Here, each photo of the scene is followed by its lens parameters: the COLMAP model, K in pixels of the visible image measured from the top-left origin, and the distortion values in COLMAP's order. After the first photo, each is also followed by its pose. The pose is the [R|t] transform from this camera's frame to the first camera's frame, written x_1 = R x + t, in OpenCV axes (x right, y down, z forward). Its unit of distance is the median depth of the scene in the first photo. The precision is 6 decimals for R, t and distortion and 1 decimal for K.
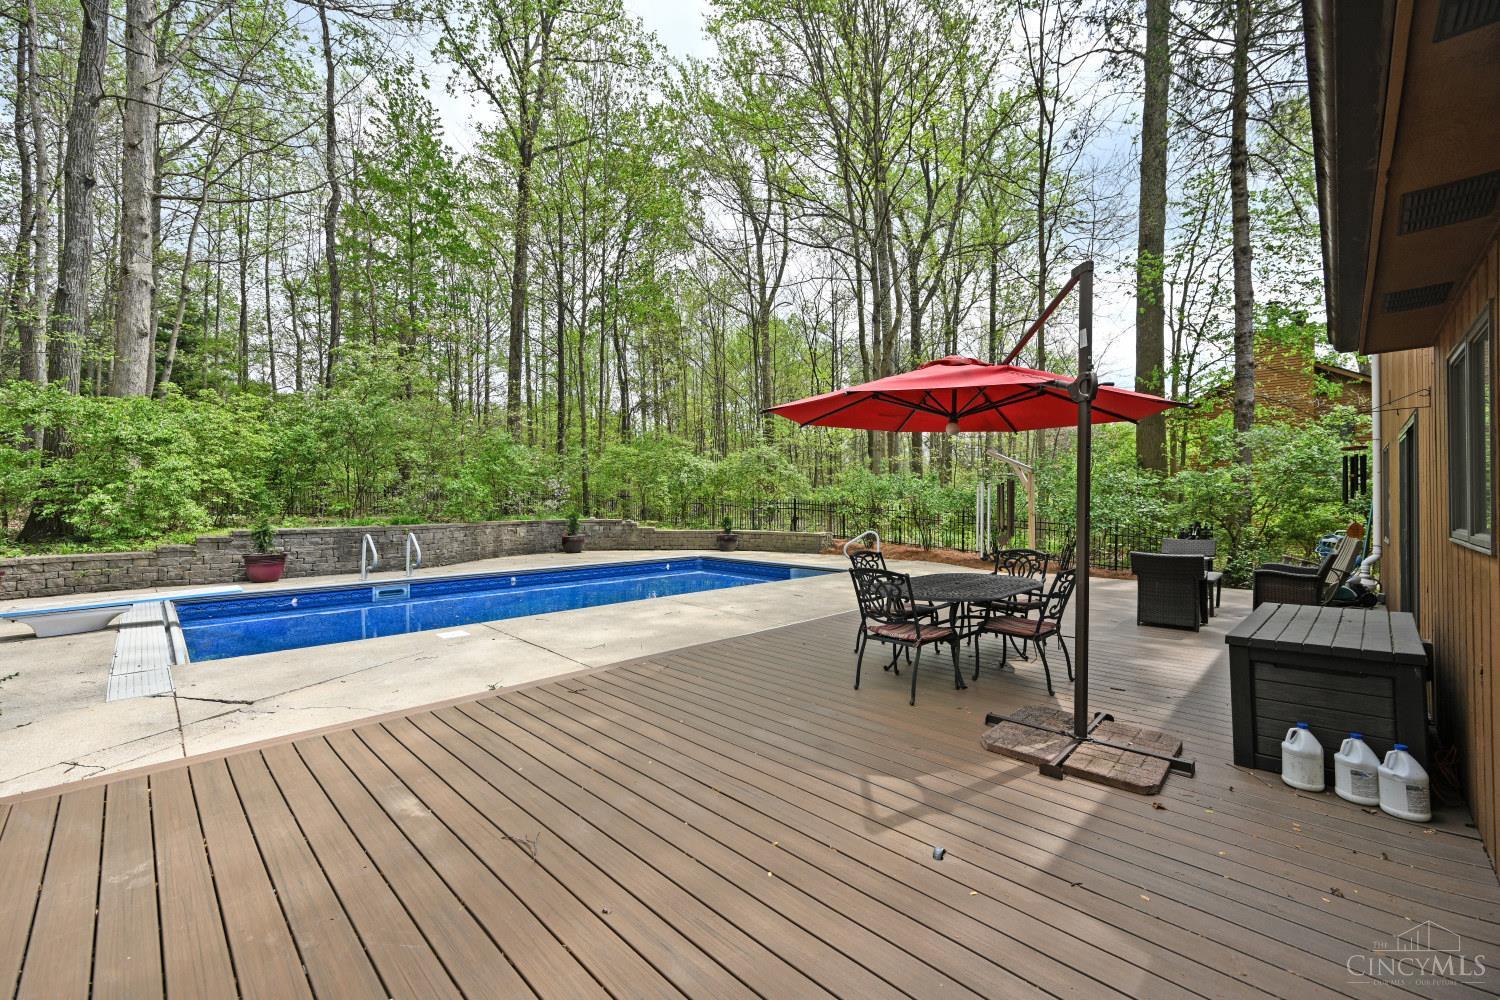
lens RADIAL K [[592.5, 0, 752.6], [0, 592.5, 499.6], [0, 0, 1]] dist [-0.002168, 0.000004]
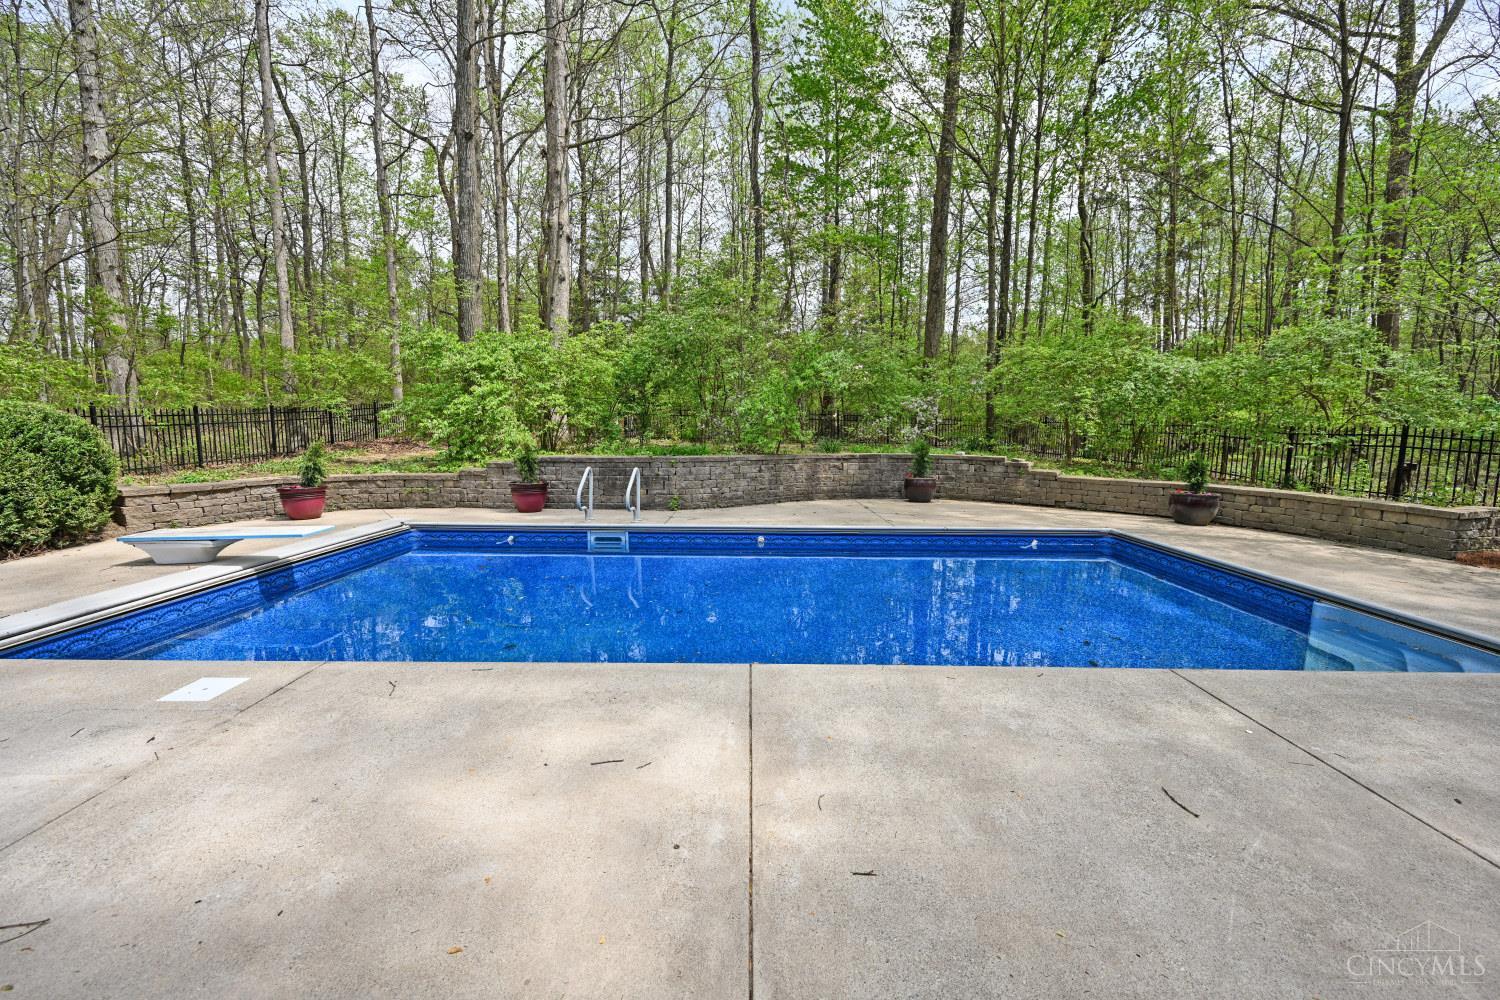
lens RADIAL K [[592.5, 0, 743.5], [0, 592.5, 500.6], [0, 0, 1]] dist [-0.002168, 0.000004]
pose [[0.692742, 0.090411, -0.715496, 0.057667], [-0.002843, 0.992445, 0.122654, 0.002591], [0.721180, -0.082934, 0.687766, 0.370519]]
